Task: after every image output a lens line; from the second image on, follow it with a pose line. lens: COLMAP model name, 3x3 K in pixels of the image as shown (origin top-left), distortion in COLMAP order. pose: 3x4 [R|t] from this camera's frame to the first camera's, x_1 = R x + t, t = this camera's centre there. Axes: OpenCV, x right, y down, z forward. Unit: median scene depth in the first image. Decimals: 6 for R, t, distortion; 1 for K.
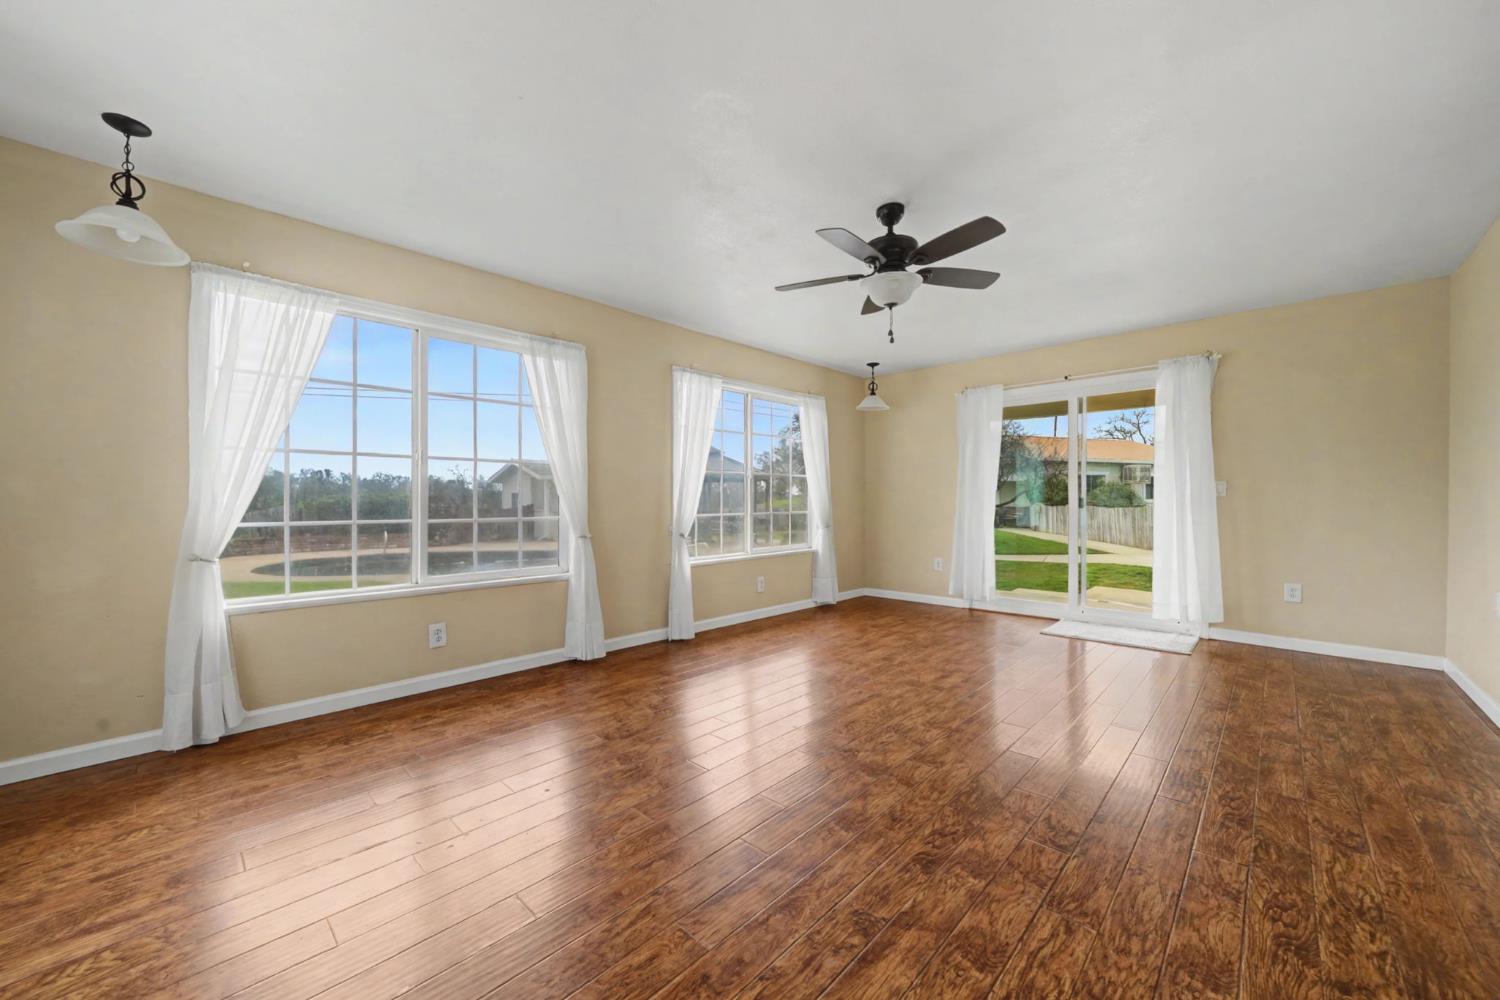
lens RADIAL K [[556.3, 0, 743.9], [0, 556.3, 502.1], [0, 0, 1]] dist [-0.011951, 0.000160]
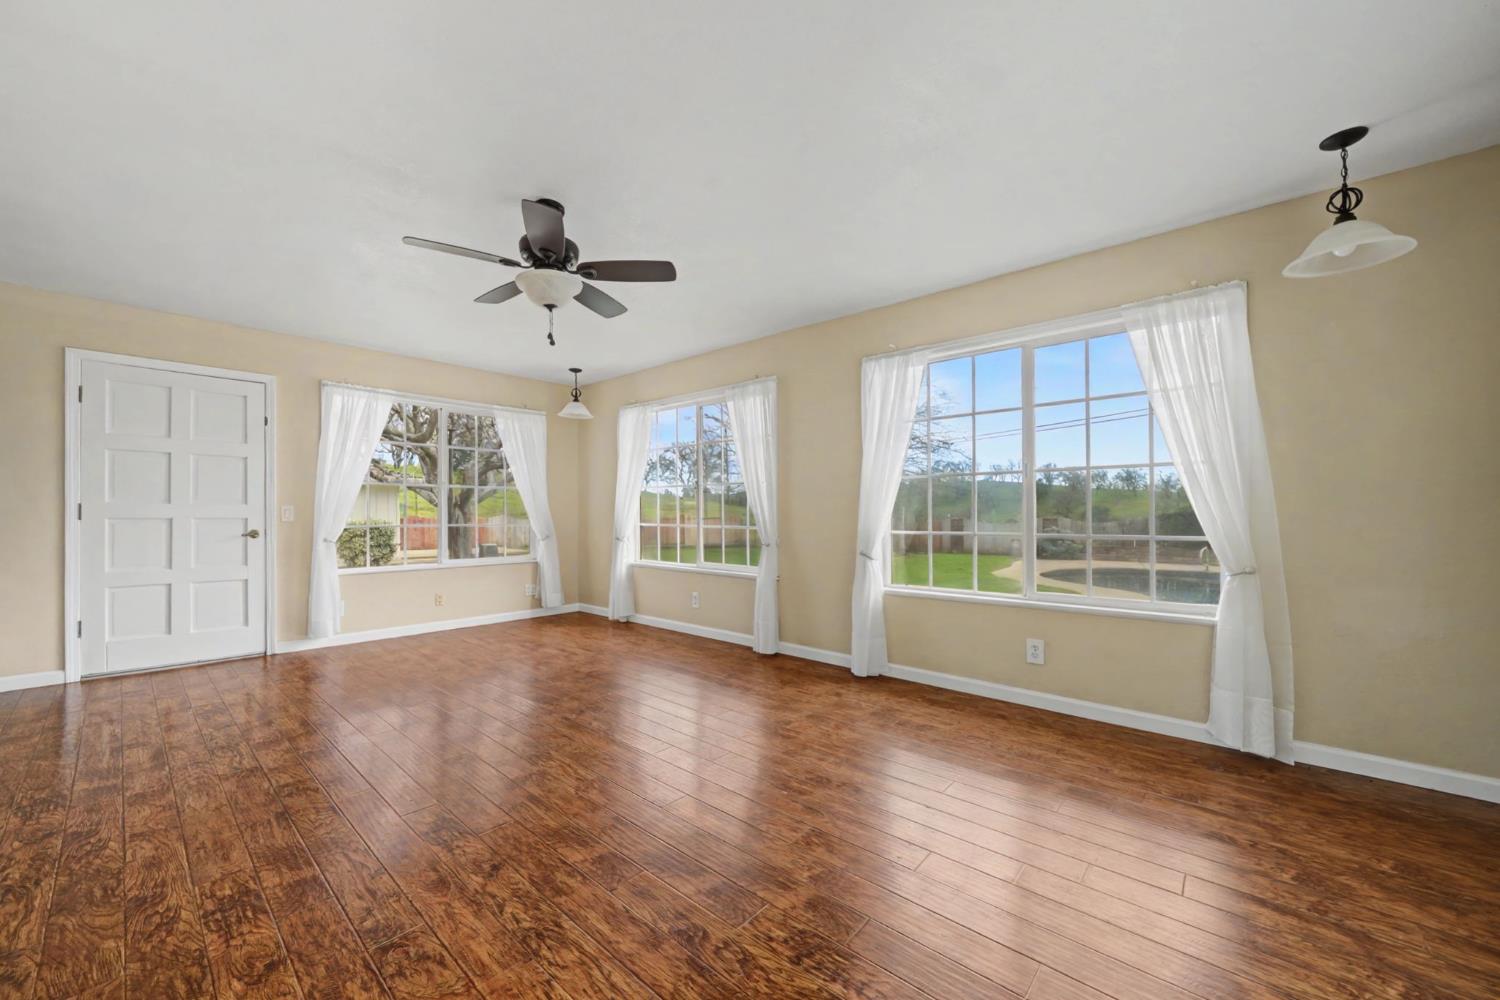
lens RADIAL K [[560.7, 0, 736.6], [0, 560.7, 504.3], [0, 0, 1]] dist [-0.002566, 0.000312]
pose [[0.036916, -0.017518, -0.999165, 1.013798], [-0.003313, 0.999839, -0.017652, -0.000195], [0.999313, 0.003962, 0.036852, 1.055277]]
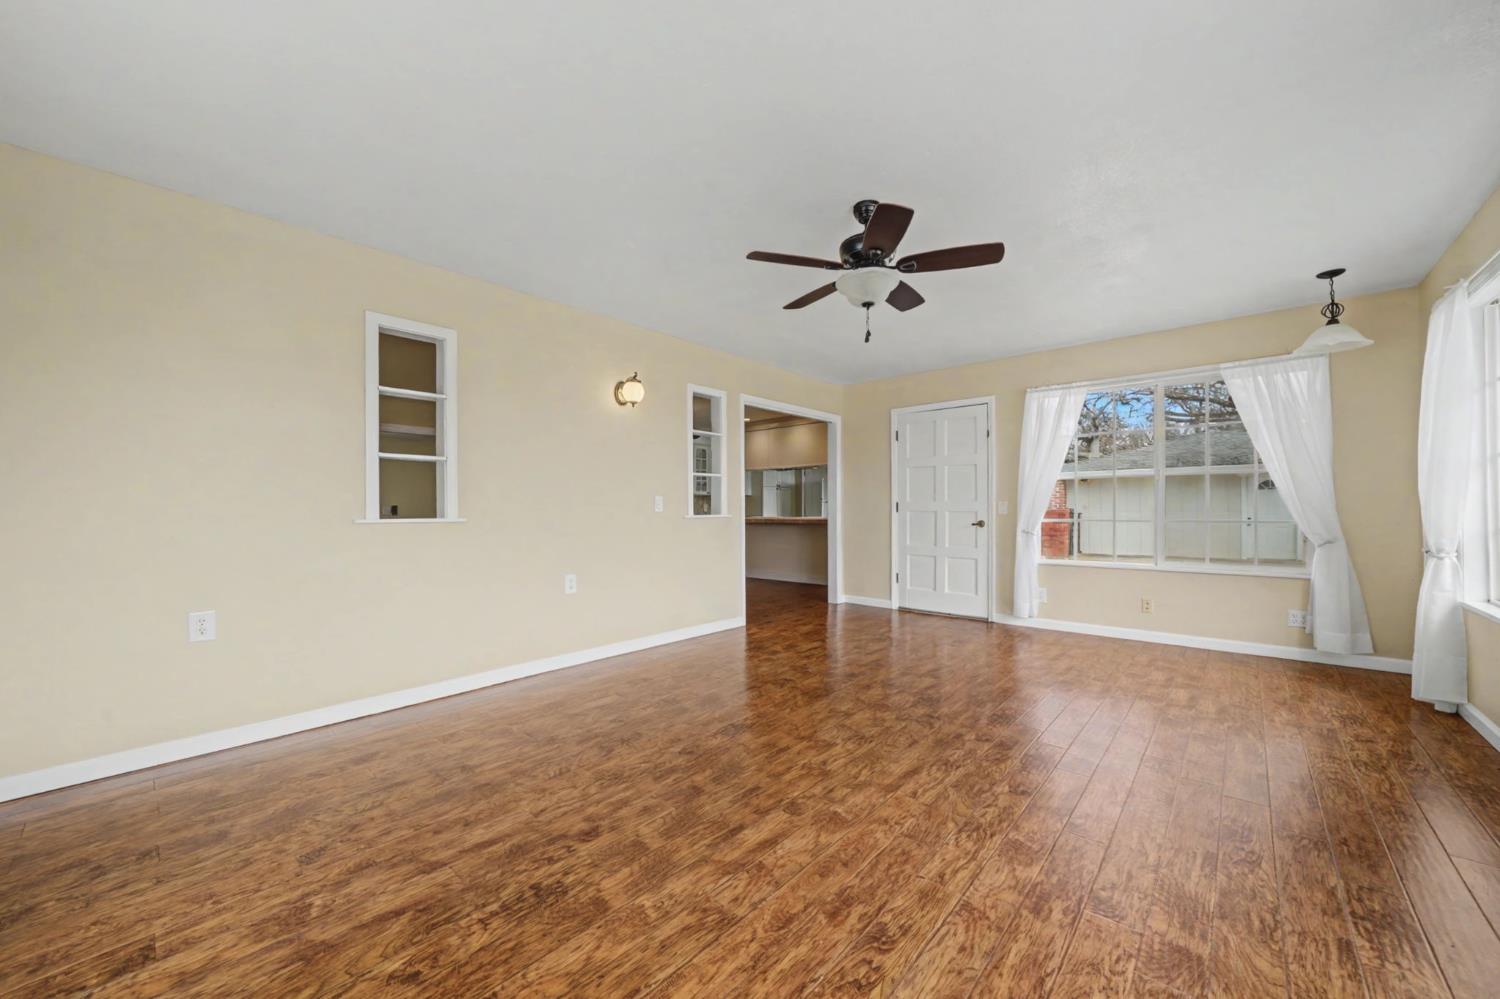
lens RADIAL K [[560.7, 0, 752.3], [0, 560.7, 501.7], [0, 0, 1]] dist [-0.002566, 0.000312]
pose [[-0.998725, 0.004061, -0.050310, 0.425256], [0.004601, 0.999933, -0.010626, -0.001988], [0.050264, -0.010844, -0.998677, 1.623483]]
